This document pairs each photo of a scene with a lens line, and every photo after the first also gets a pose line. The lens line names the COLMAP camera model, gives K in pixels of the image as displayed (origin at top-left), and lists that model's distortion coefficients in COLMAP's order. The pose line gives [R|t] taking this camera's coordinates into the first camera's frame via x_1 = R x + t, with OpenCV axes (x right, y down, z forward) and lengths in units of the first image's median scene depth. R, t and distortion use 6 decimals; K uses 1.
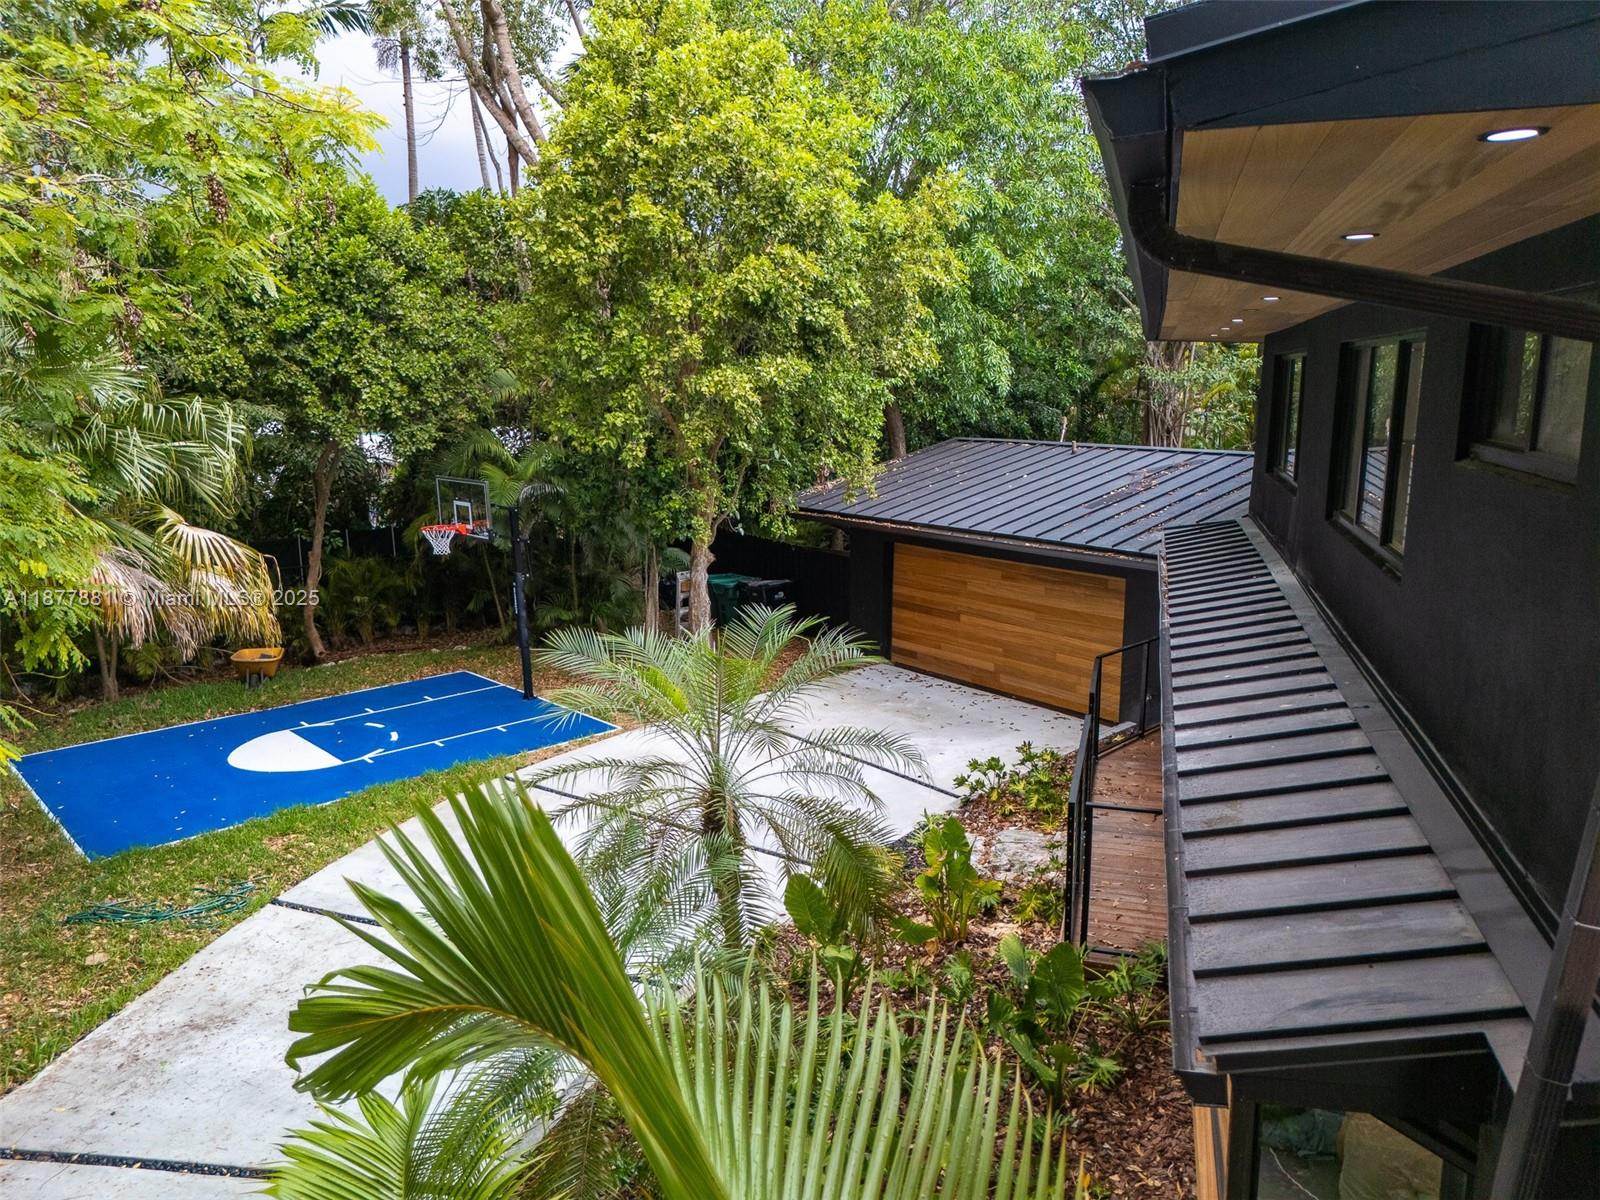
lens RADIAL K [[1185.3, 0, 801.9], [0, 1185.3, 630.2], [0, 0, 1]] dist [0.086957, 0.001334]
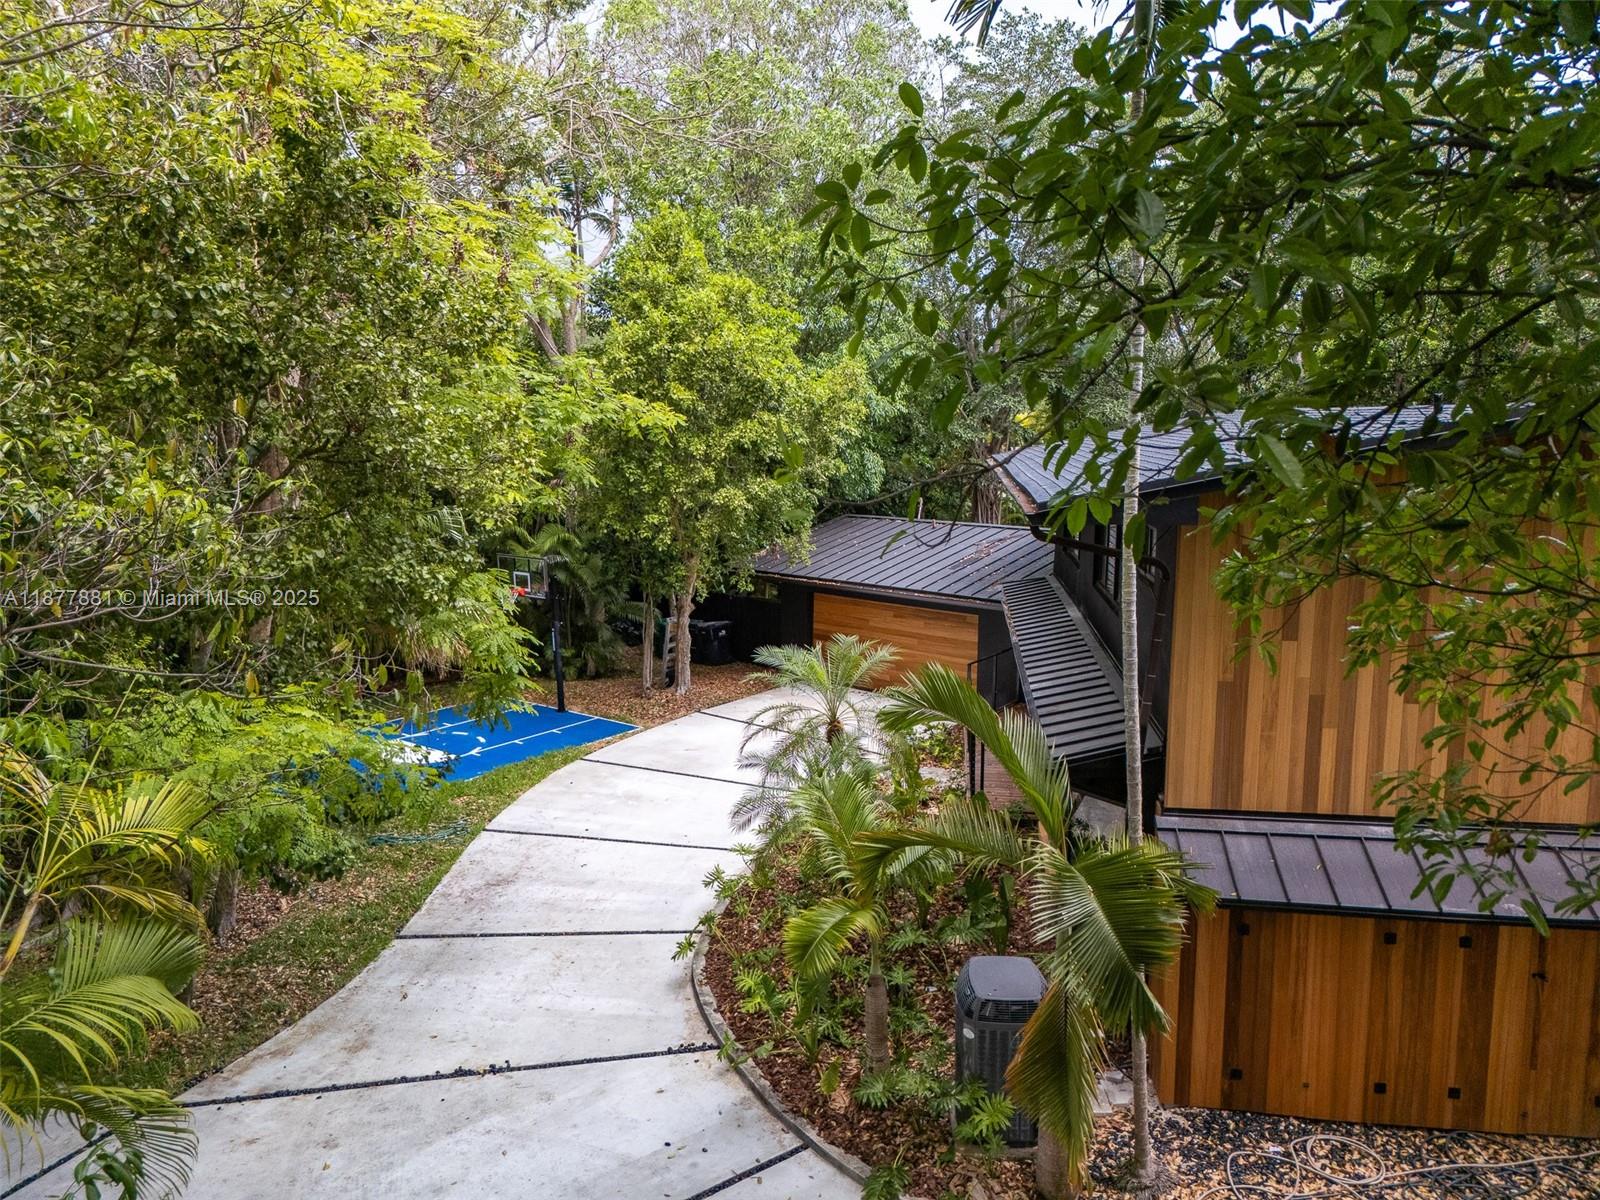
lens RADIAL K [[1122.3, 0, 779.2], [0, 1122.3, 558.6], [0, 0, 1]] dist [0.048092, 0.000380]
pose [[0.992413, -0.019398, 0.121411, -0.173535], [0.030871, 0.995155, -0.093346, 0.013084], [-0.119012, 0.096385, 0.988203, -0.447805]]
